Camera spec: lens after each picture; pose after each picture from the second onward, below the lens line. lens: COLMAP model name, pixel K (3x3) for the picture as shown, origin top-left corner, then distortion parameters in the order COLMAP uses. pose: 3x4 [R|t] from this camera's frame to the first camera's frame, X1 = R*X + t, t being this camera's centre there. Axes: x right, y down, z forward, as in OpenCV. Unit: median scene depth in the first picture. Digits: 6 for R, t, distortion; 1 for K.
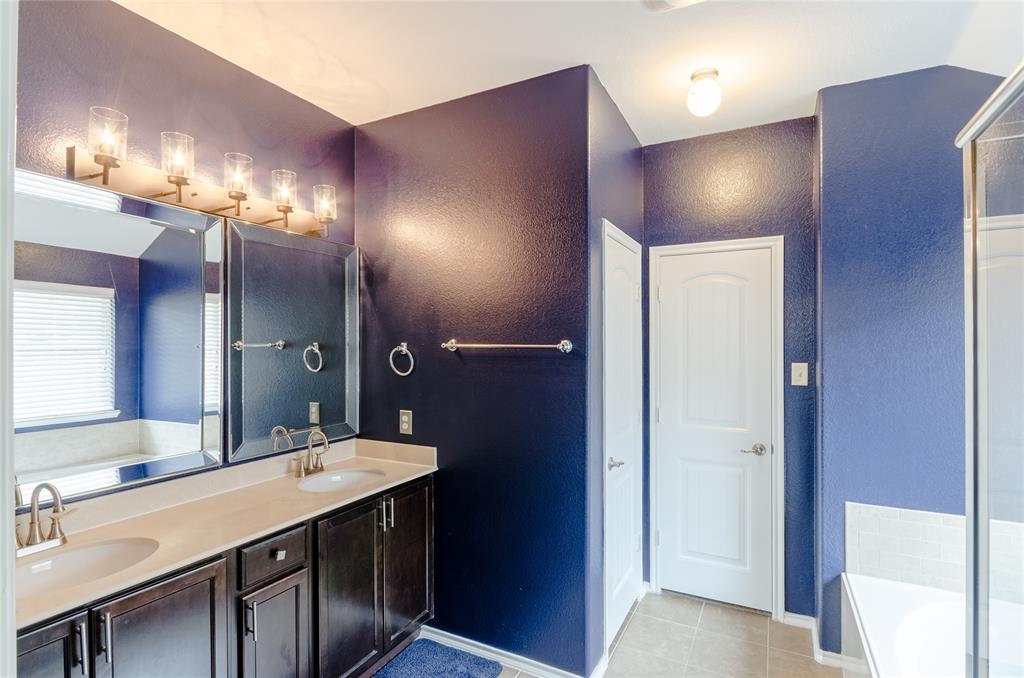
lens RADIAL K [[499.9, 0, 512.3], [0, 499.9, 337.4], [0, 0, 1]] dist [0.000212, -0.000917]
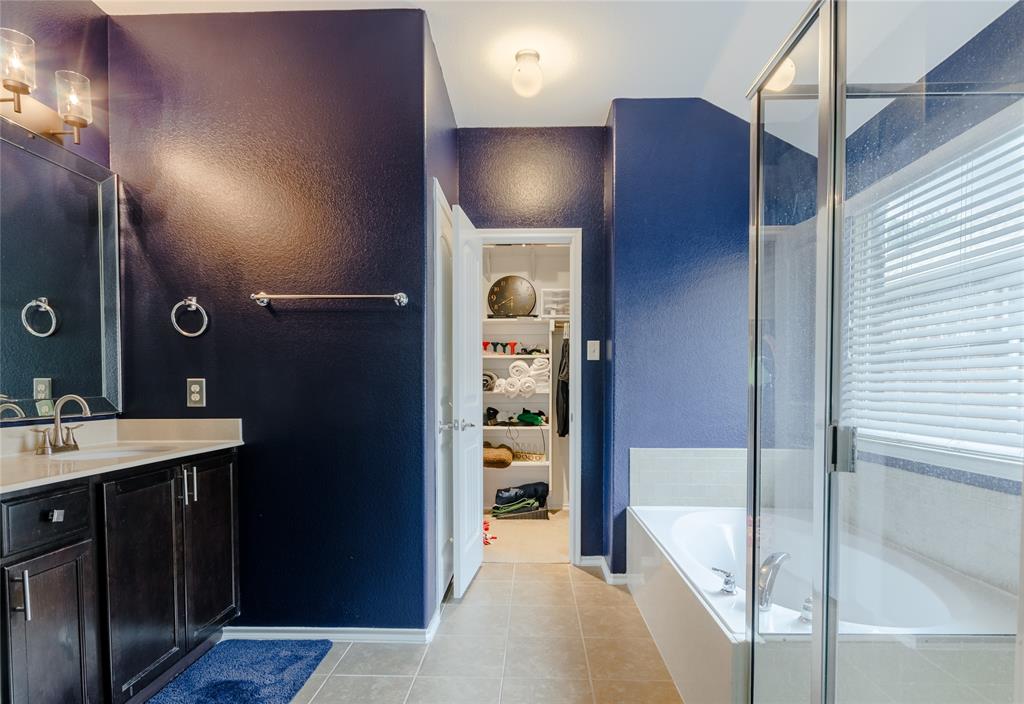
lens RADIAL K [[531.2, 0, 516.4], [0, 531.2, 395.6], [0, 0, 1]] dist [0.007371, -0.006048]
pose [[0.898380, -0.006220, 0.439174, -0.129632], [-0.005504, 0.999662, 0.025417, 0.155833], [-0.439184, -0.025251, 0.898042, -0.025517]]
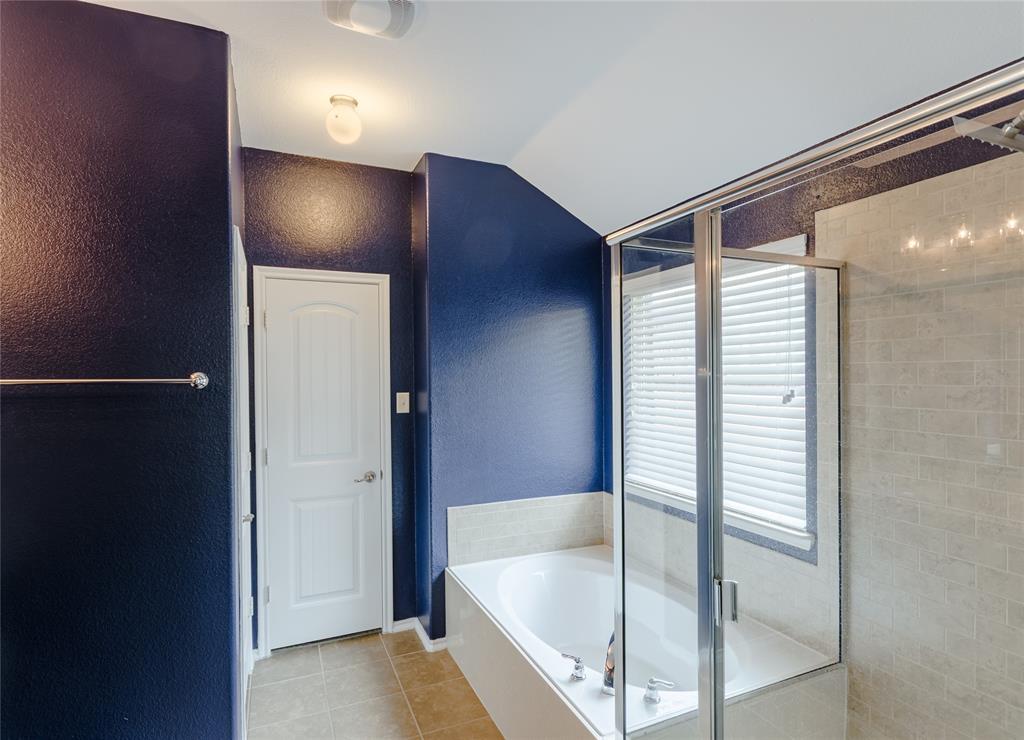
lens RADIAL K [[536.6, 0, 509.7], [0, 536.6, 371.7], [0, 0, 1]] dist [-0.000576, -0.001168]
pose [[0.620751, -0.001760, 0.784005, -0.220859], [-0.001305, 0.999994, 0.003279, 0.000763], [-0.784006, -0.003058, 0.620745, 0.083647]]
